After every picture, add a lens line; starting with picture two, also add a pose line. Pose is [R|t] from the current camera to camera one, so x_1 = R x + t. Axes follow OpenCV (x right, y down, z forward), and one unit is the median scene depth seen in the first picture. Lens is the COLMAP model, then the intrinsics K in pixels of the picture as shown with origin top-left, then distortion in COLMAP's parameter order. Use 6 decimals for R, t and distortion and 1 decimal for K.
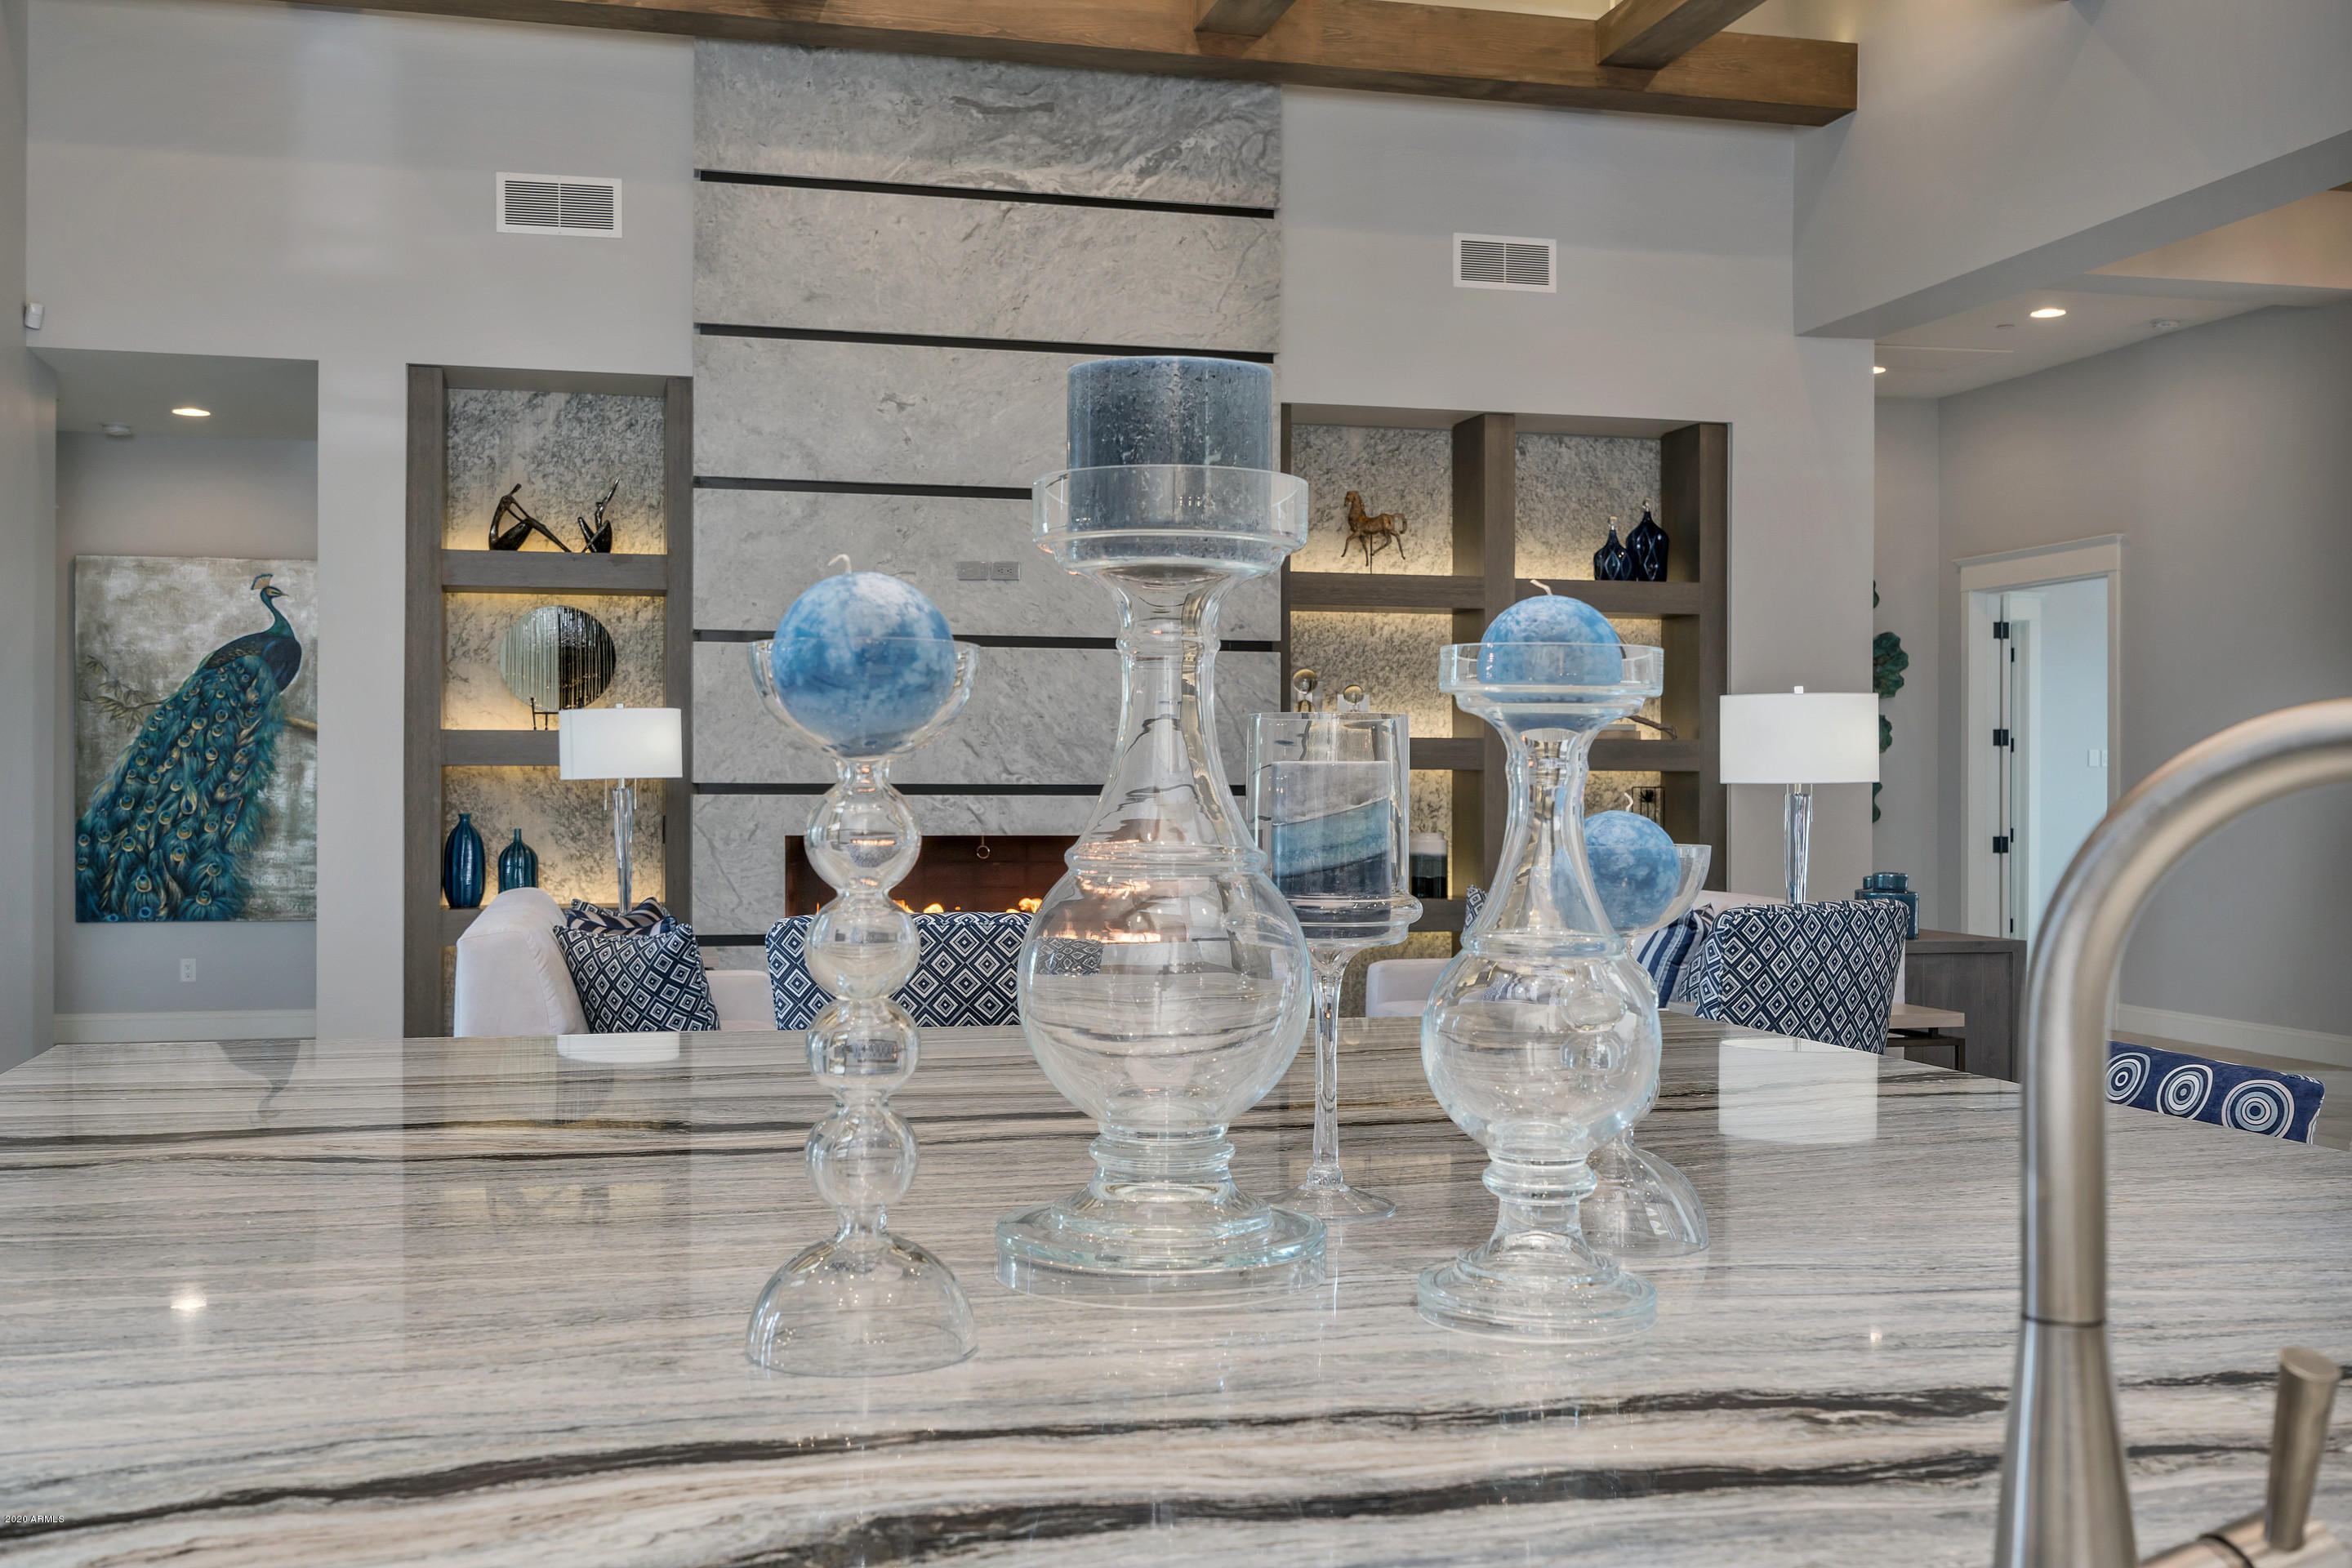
lens RADIAL K [[2305.6, 0, 1176.0], [0, 2305.6, 784.0], [0, 0, 1]] dist [-0.002168, 0.000705]
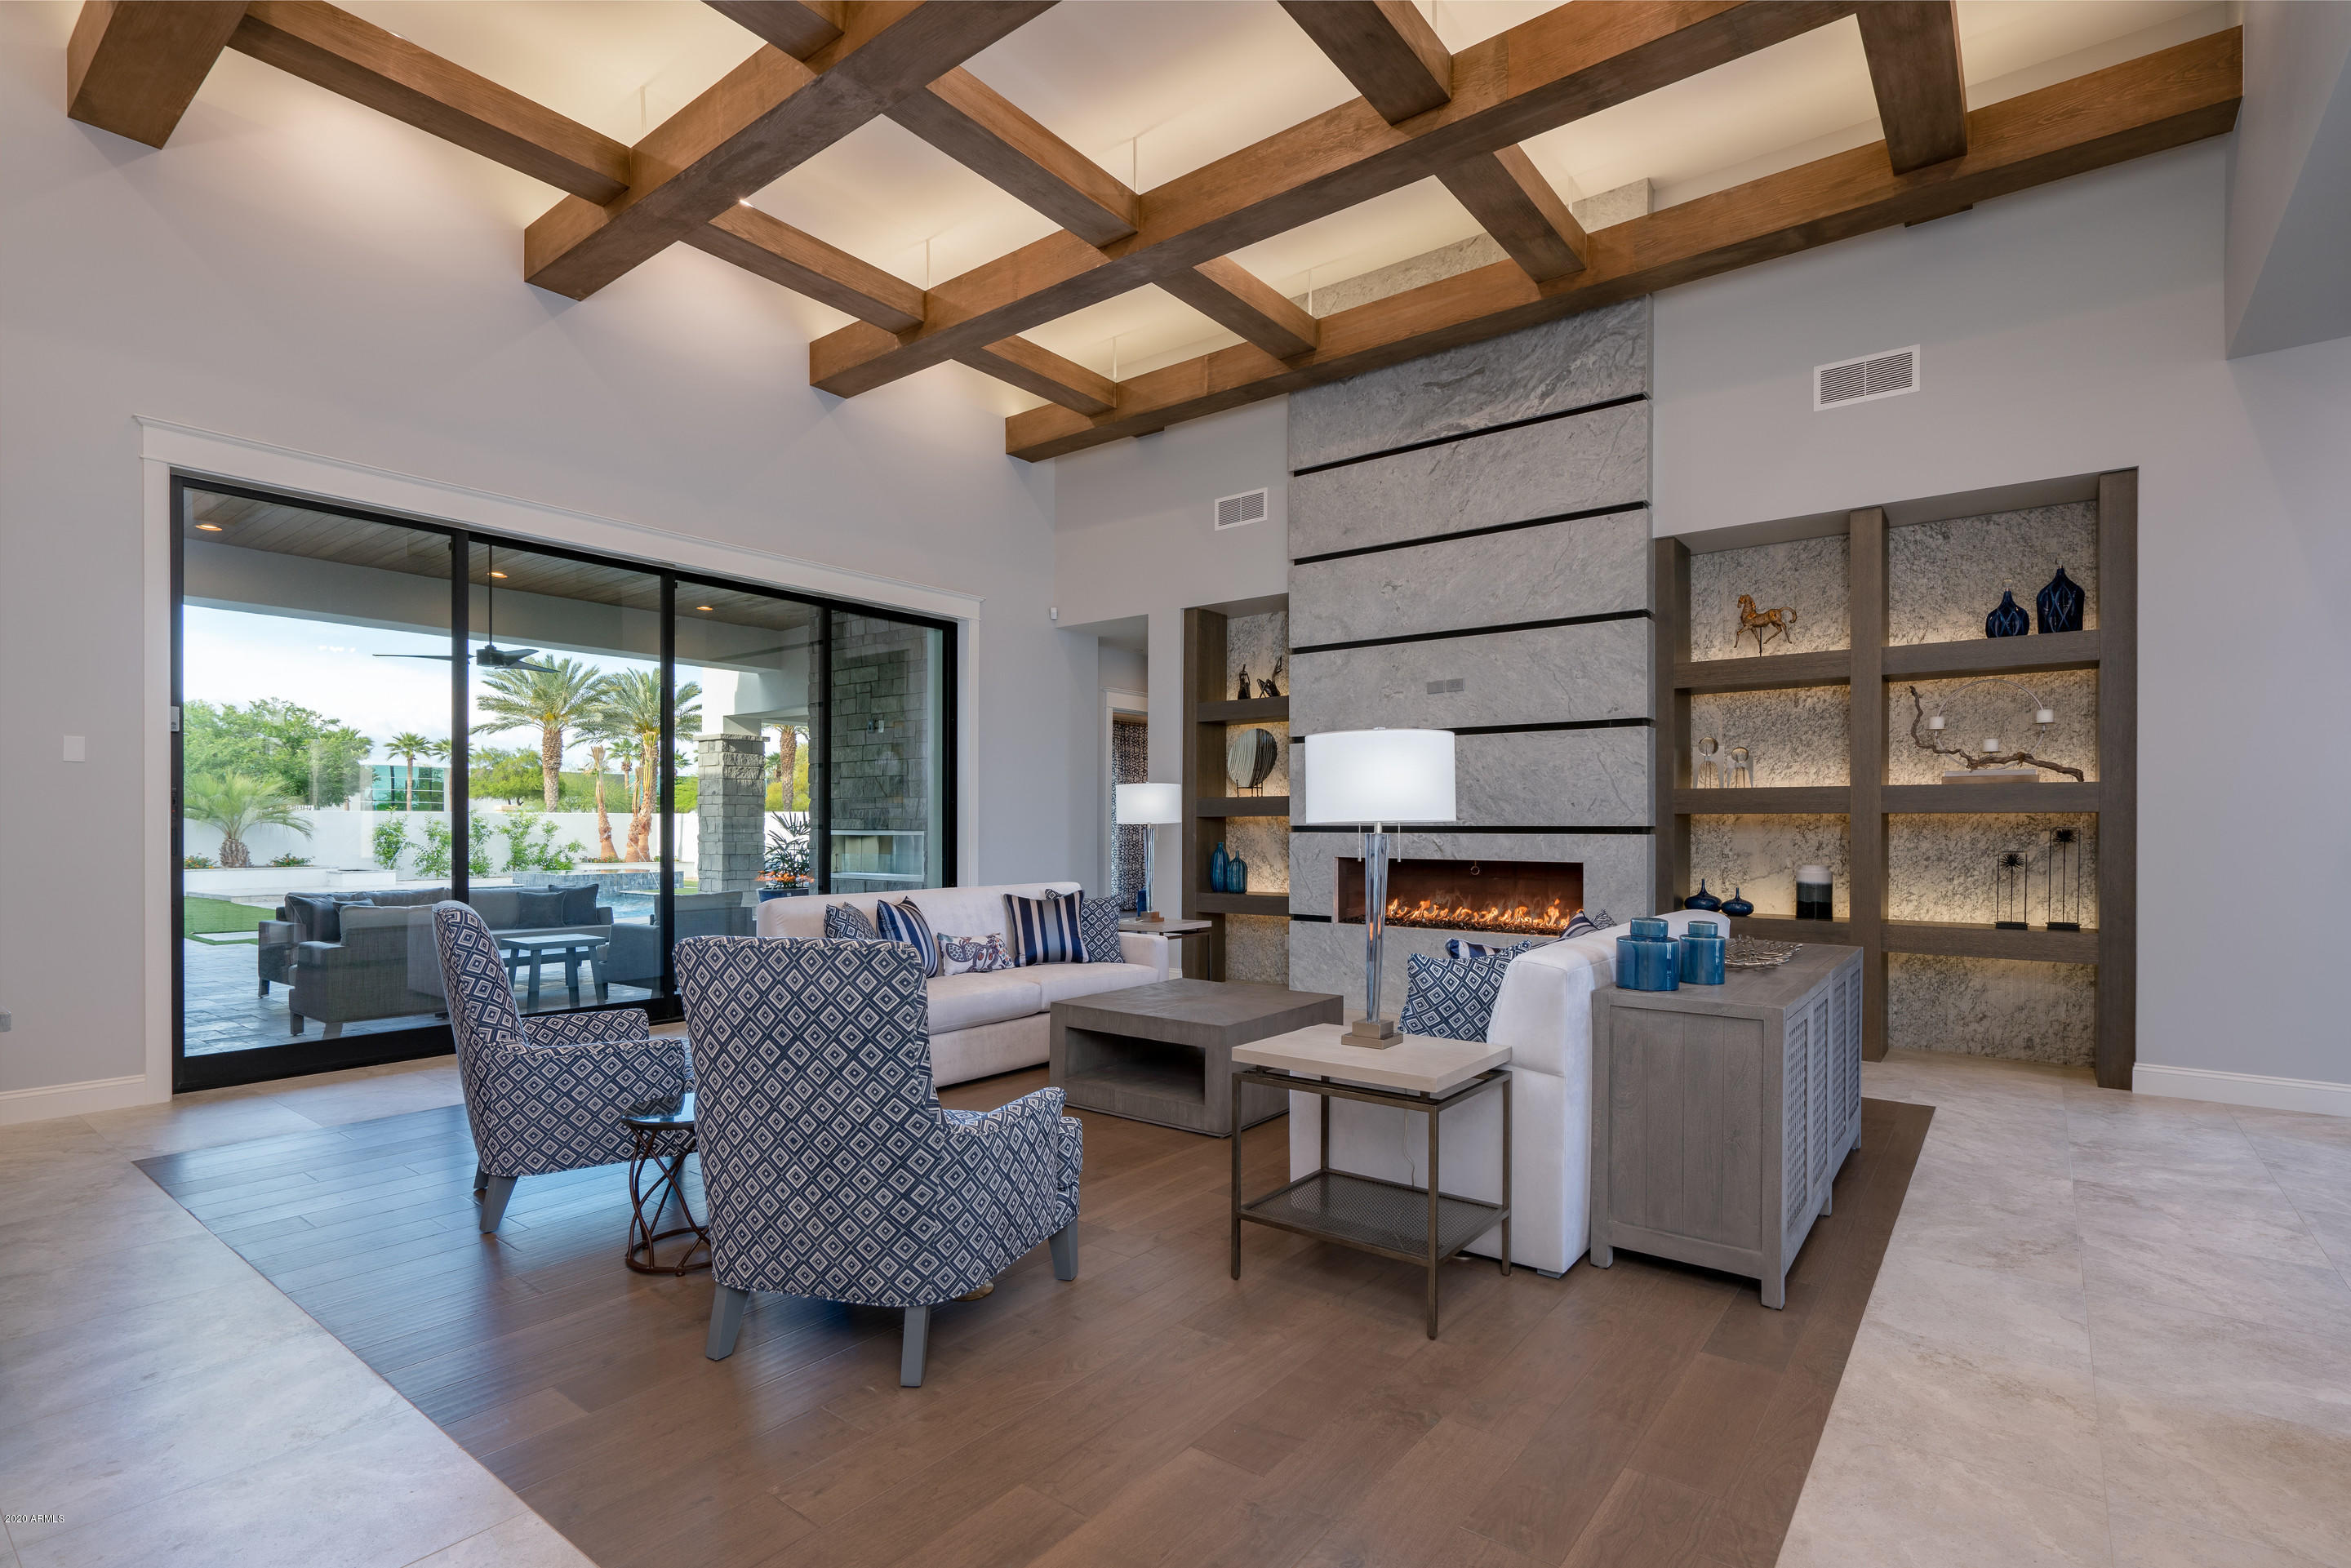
lens RADIAL K [[1114.7, 0, 1217.2], [0, 1114.7, 820.7], [0, 0, 1]] dist [-0.002630, 0.000496]
pose [[0.634964, -0.004965, -0.772526, 0.389353], [0.000574, 0.999982, -0.005955, 0.000956], [0.772541, 0.003338, 0.634956, 0.411638]]
